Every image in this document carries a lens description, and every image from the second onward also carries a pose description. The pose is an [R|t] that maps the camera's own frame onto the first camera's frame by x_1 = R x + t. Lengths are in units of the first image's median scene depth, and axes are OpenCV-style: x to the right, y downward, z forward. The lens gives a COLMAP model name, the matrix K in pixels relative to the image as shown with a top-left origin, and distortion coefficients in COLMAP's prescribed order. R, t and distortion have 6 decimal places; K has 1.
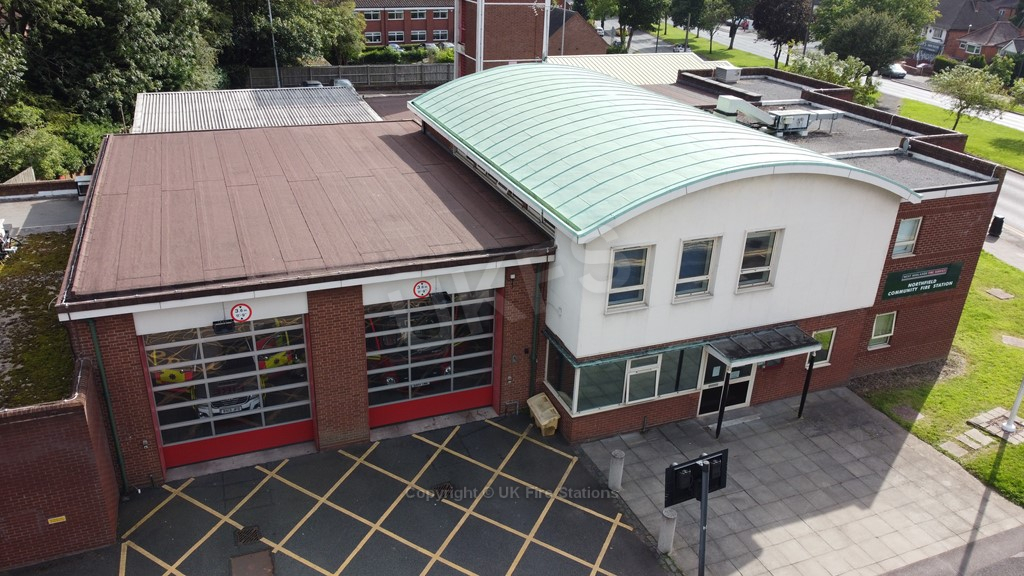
lens RADIAL K [[776.4, 0, 512.5], [0, 776.4, 287.4], [0, 0, 1]] dist [0.008257, -0.011043]
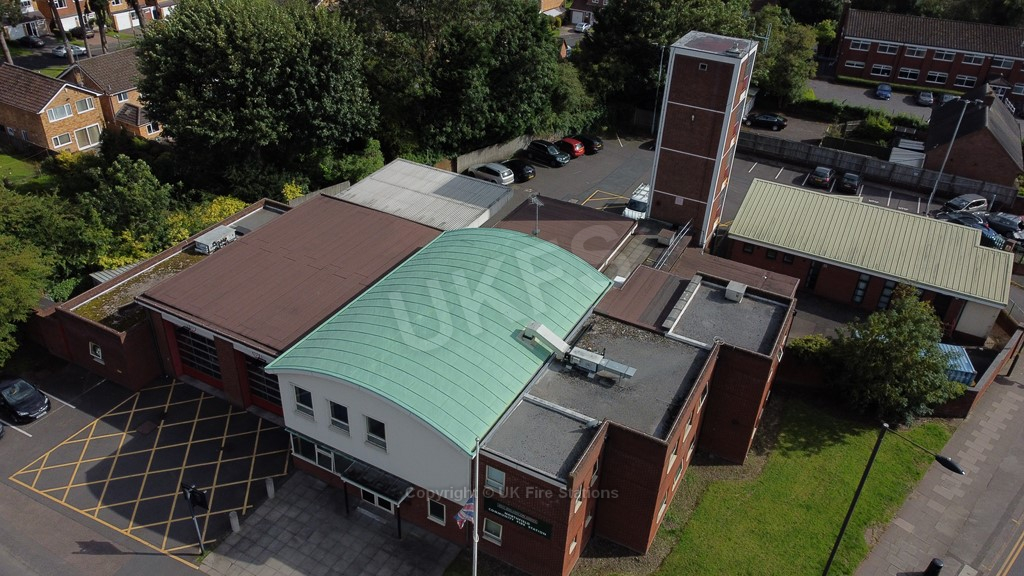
lens RADIAL K [[776.4, 0, 511.2], [0, 776.4, 286.6], [0, 0, 1]] dist [0.008257, -0.011043]
pose [[0.643841, 0.403622, -0.650045, 1.404407], [-0.338453, 0.912152, 0.231145, -0.769533], [0.686235, 0.071189, 0.723888, 0.004319]]
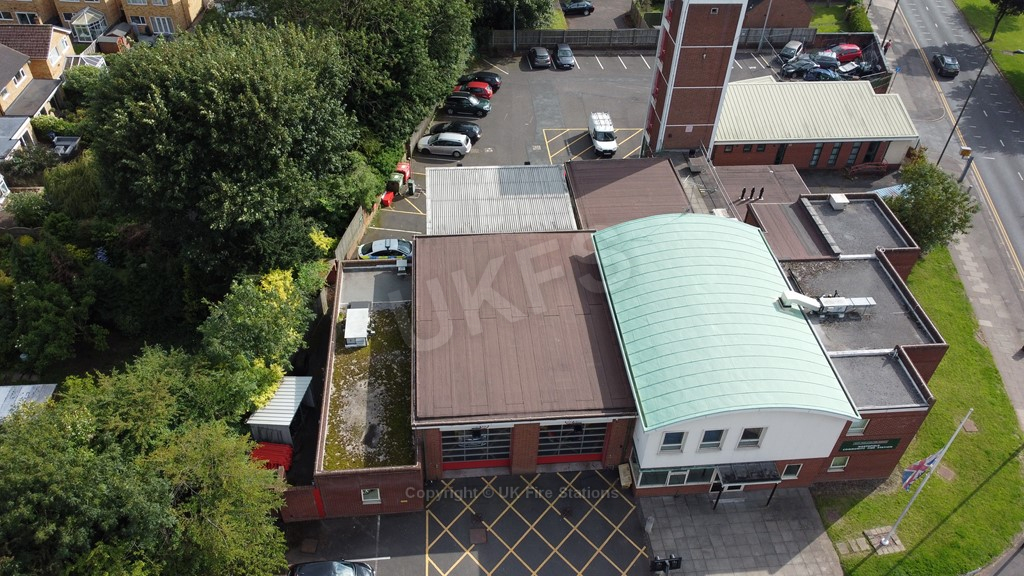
lens RADIAL K [[776.4, 0, 511.6], [0, 776.4, 287.7], [0, 0, 1]] dist [0.008257, -0.011043]
pose [[0.958058, 0.187397, -0.216810, 0.103328], [-0.117925, 0.947341, 0.297722, -0.843493], [0.261185, -0.259668, 0.929707, -0.763659]]
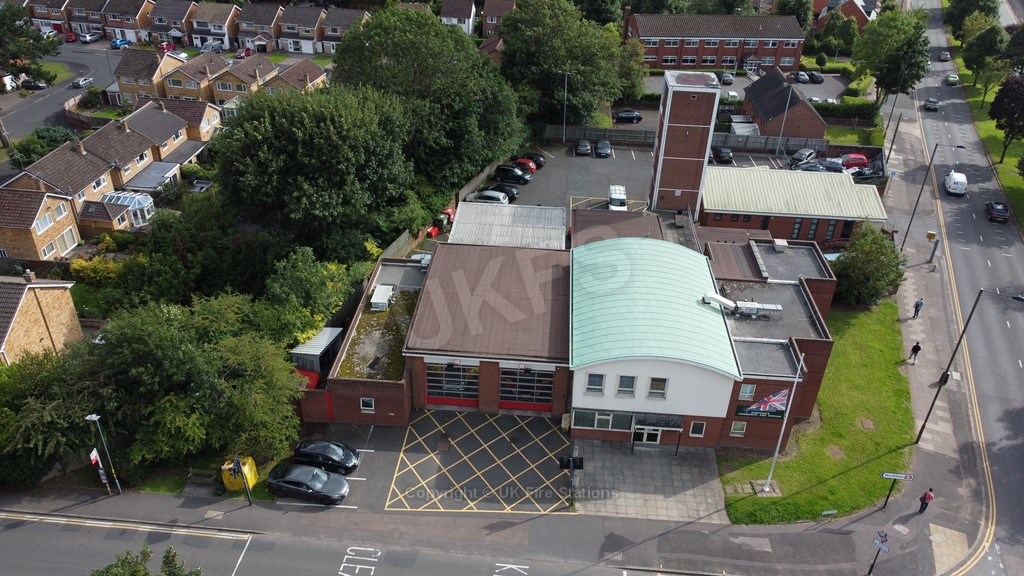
lens RADIAL K [[776.4, 0, 511.7], [0, 776.4, 288.2], [0, 0, 1]] dist [0.008257, -0.011043]
pose [[0.900036, 0.225032, -0.373223, 0.722079], [-0.180581, 0.971967, 0.150565, -0.599449], [0.396643, -0.068117, 0.915442, -1.309921]]
